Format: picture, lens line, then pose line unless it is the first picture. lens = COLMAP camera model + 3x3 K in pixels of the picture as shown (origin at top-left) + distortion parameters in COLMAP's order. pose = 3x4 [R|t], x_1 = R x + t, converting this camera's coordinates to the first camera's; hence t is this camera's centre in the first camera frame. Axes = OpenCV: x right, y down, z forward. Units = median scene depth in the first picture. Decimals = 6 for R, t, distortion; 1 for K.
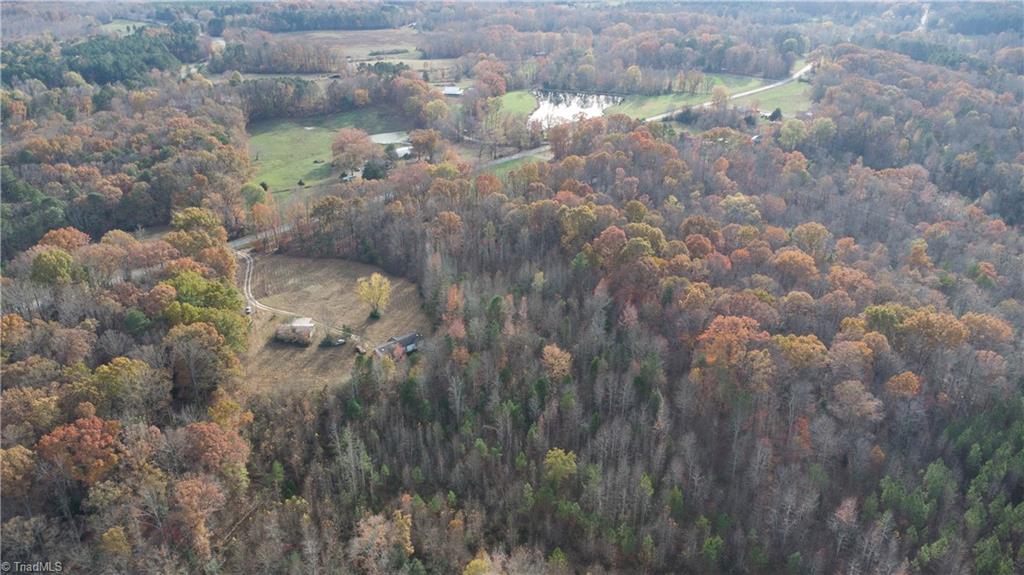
lens RADIAL K [[740.0, 0, 513.9], [0, 740.0, 282.9], [0, 0, 1]] dist [0.042444, -0.068588]
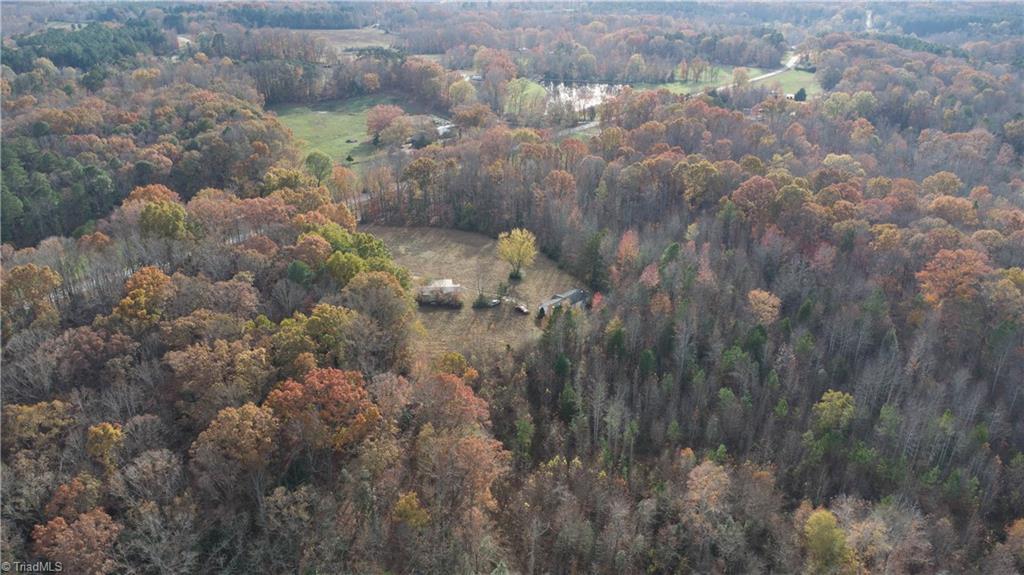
lens RADIAL K [[740.0, 0, 513.9], [0, 740.0, 282.9], [0, 0, 1]] dist [0.042444, -0.068588]
pose [[0.994294, -0.032596, 0.101573, -0.145861], [0.035210, 0.999091, -0.024050, 0.037953], [-0.100697, 0.027489, 0.994537, 0.058922]]
